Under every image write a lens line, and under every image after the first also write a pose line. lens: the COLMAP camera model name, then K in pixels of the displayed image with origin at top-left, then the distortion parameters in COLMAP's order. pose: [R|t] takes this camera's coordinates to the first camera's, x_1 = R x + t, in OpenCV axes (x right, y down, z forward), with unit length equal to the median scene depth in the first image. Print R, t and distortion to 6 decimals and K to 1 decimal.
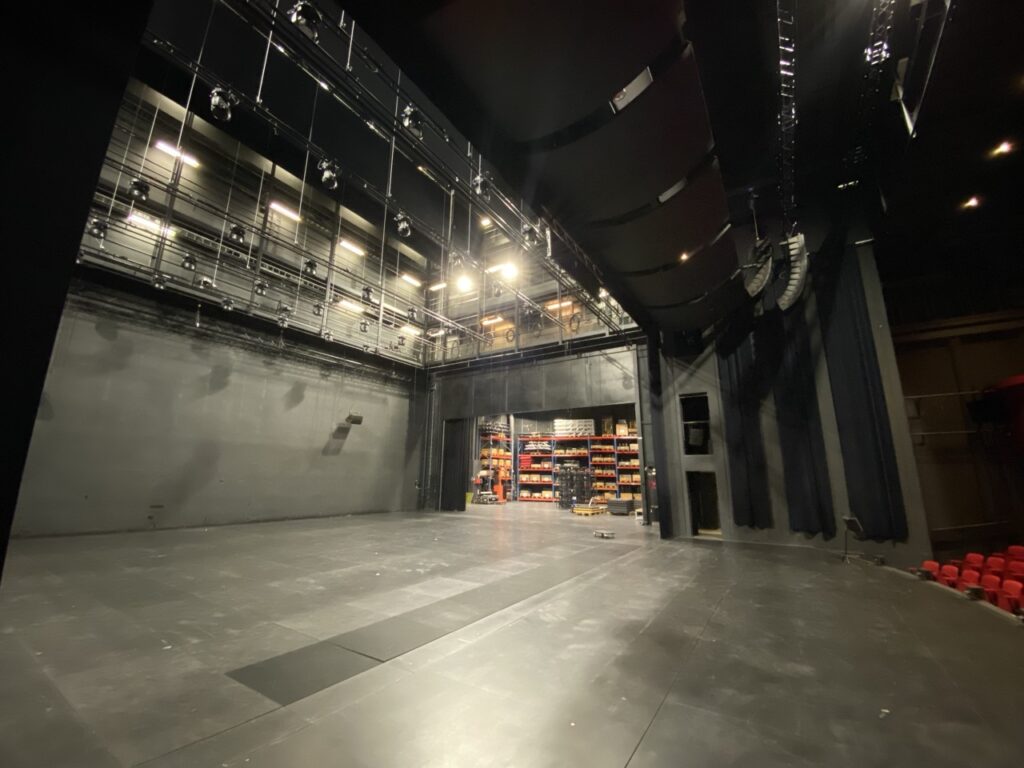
lens RADIAL K [[413.3, 0, 511.1], [0, 413.3, 385.2], [0, 0, 1]] dist [0.035683, -0.030804]
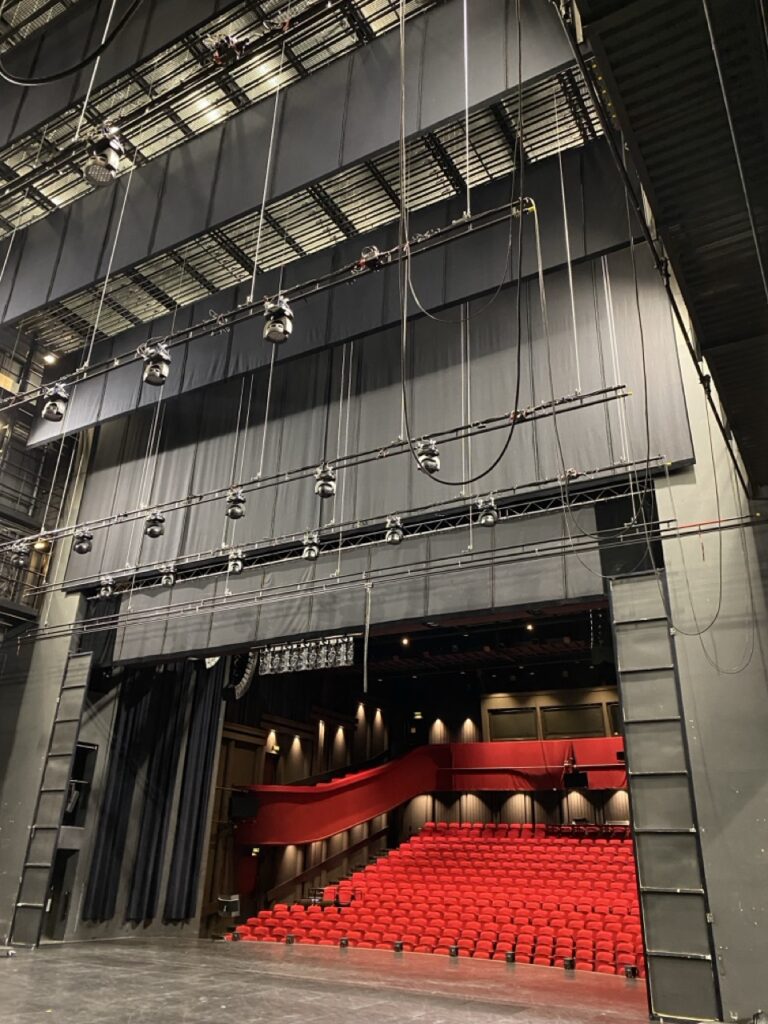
lens RADIAL K [[777.3, 0, 391.3], [0, 777.3, 505.0], [0, 0, 1]] dist [0.043154, -0.054983]
pose [[-0.050227, 0.410341, 0.910548, -0.709945], [-0.246535, 0.878392, -0.409448, 0.056137], [-0.967831, -0.245047, 0.057044, 0.295098]]
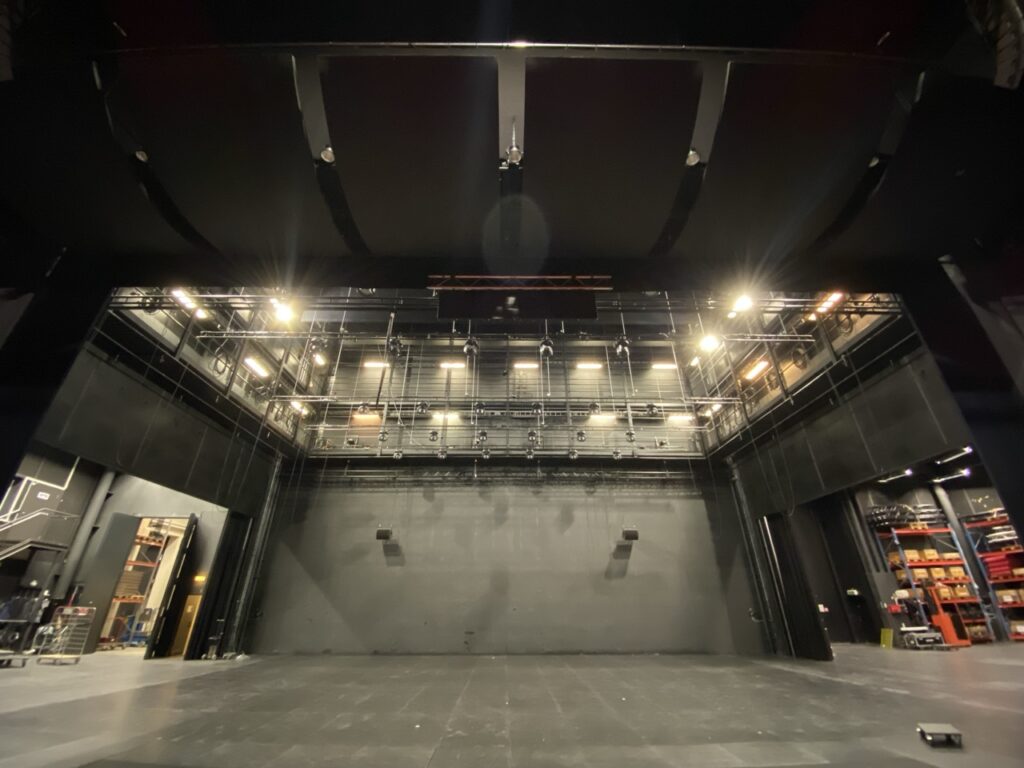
lens RADIAL K [[411.8, 0, 512.0], [0, 411.8, 384.0], [0, 0, 1]] dist [0.024530, -0.021906]
pose [[0.549820, -0.399960, -0.733300, 0.251782], [0.188133, 0.914646, -0.357811, 0.051011], [0.813820, 0.058774, 0.578137, 0.218051]]
